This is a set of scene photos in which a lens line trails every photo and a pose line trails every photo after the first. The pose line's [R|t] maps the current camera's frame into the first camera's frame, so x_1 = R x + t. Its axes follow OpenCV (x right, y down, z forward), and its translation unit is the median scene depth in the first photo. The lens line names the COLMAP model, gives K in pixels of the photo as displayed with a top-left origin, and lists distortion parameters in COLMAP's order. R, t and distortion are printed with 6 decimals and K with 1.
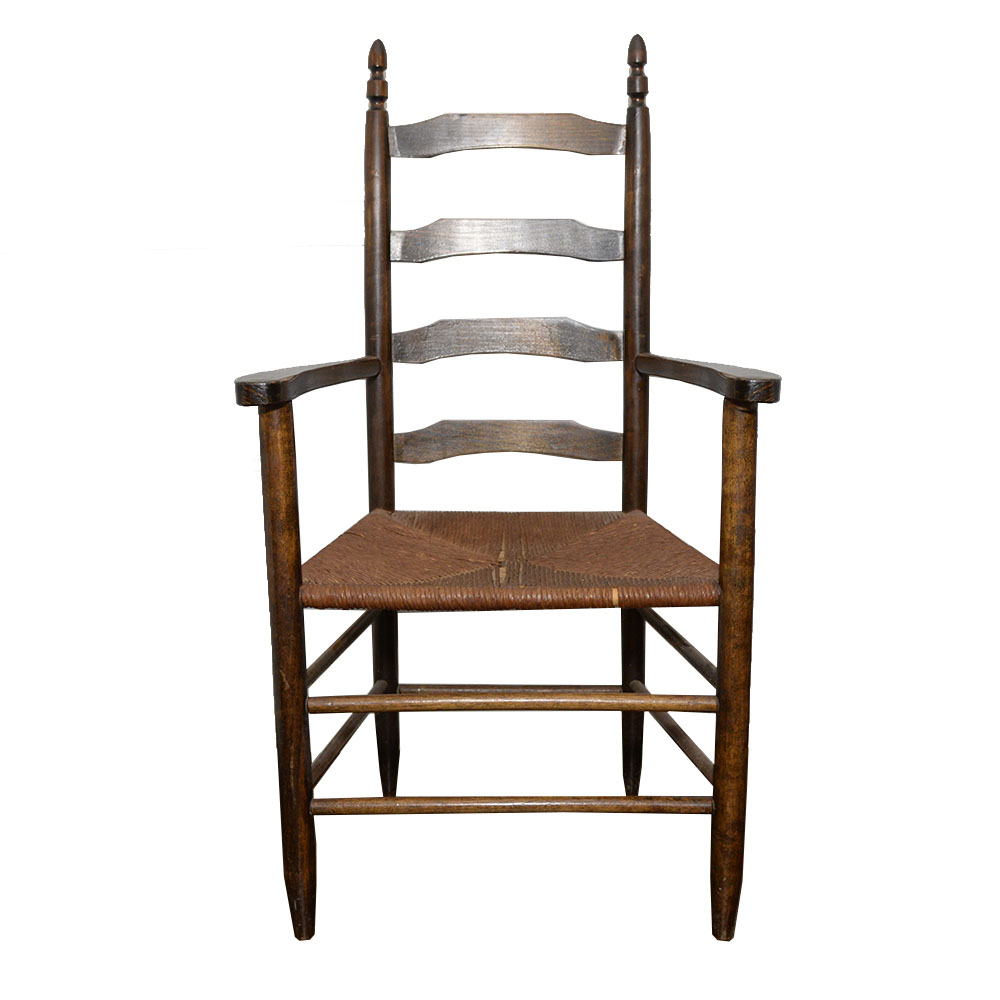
lens RADIAL K [[1259.7, 0, 484.3], [0, 1259.7, 478.5], [0, 0, 1]] dist [-0.124384, 0.044021]
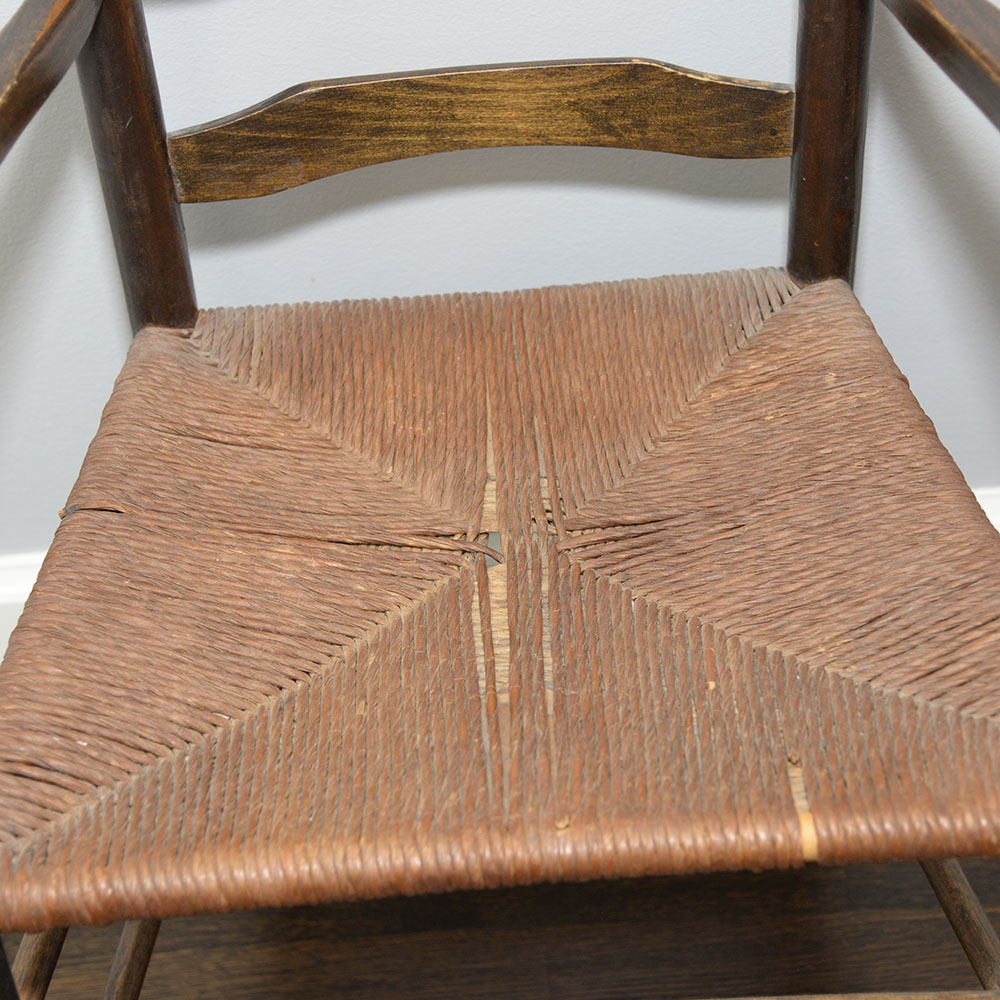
lens RADIAL K [[2313.7, 0, 472.6], [0, 2313.7, 481.4], [0, 0, 1]] dist [0.210201, 0.617620]
pose [[0.997076, -0.076404, -0.001574, 0.010732], [0.065280, 0.840834, 0.537342, -0.343889], [-0.039732, -0.535873, 0.843363, 0.416091]]
